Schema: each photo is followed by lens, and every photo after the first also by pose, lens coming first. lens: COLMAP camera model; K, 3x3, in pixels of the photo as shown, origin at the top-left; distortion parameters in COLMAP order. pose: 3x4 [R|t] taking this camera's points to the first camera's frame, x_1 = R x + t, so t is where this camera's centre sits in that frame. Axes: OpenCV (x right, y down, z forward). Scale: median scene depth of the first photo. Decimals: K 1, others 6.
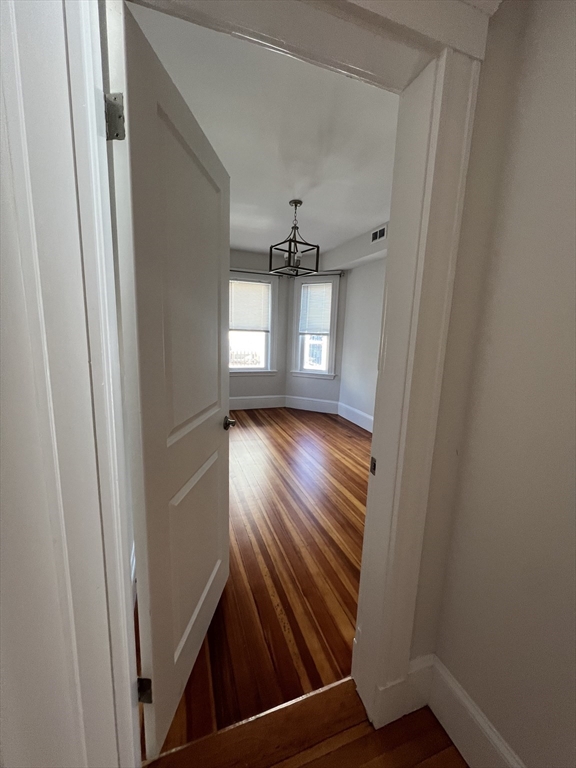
lens RADIAL K [[306.8, 0, 286.4], [0, 306.8, 383.5], [0, 0, 1]] dist [-0.001108, 0.000522]
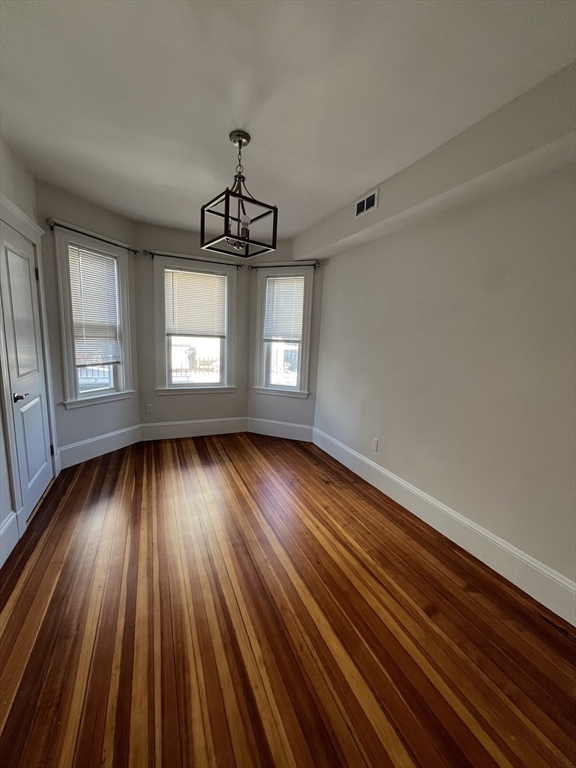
lens RADIAL K [[306.8, 0, 286.4], [0, 306.8, 383.5], [0, 0, 1]] dist [-0.001108, 0.000522]
pose [[0.997780, -0.000001, 0.066590, 0.051842], [0.000618, 0.999957, -0.009242, -0.047829], [-0.066587, 0.009262, 0.997738, 0.228932]]
